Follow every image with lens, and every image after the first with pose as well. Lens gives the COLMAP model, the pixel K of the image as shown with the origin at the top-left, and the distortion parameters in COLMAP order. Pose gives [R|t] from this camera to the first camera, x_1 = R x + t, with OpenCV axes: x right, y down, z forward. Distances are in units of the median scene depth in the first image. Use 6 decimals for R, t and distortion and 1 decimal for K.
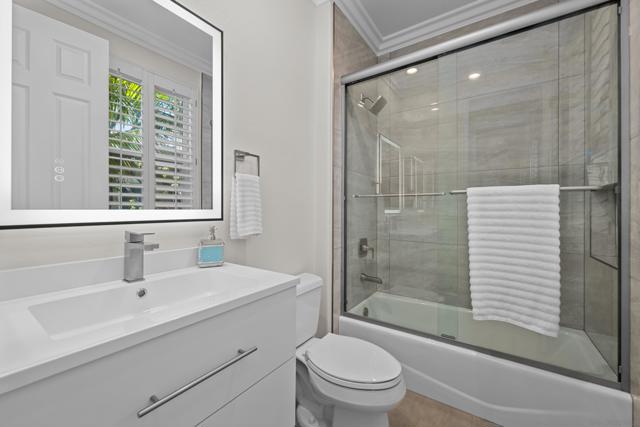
lens RADIAL K [[254.3, 0, 315.5], [0, 254.3, 208.1], [0, 0, 1]] dist [0.001931, 0.000090]
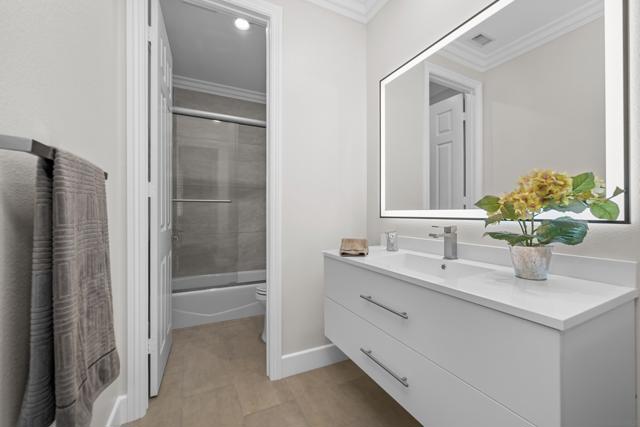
lens RADIAL K [[254.3, 0, 319.4], [0, 254.3, 214.2], [0, 0, 1]] dist [0.001931, 0.000090]
pose [[-0.448925, 0.004050, -0.893560, 0.945661], [0.004231, 0.999988, 0.002407, 0.027325], [0.893559, -0.002700, -0.448937, 1.024576]]
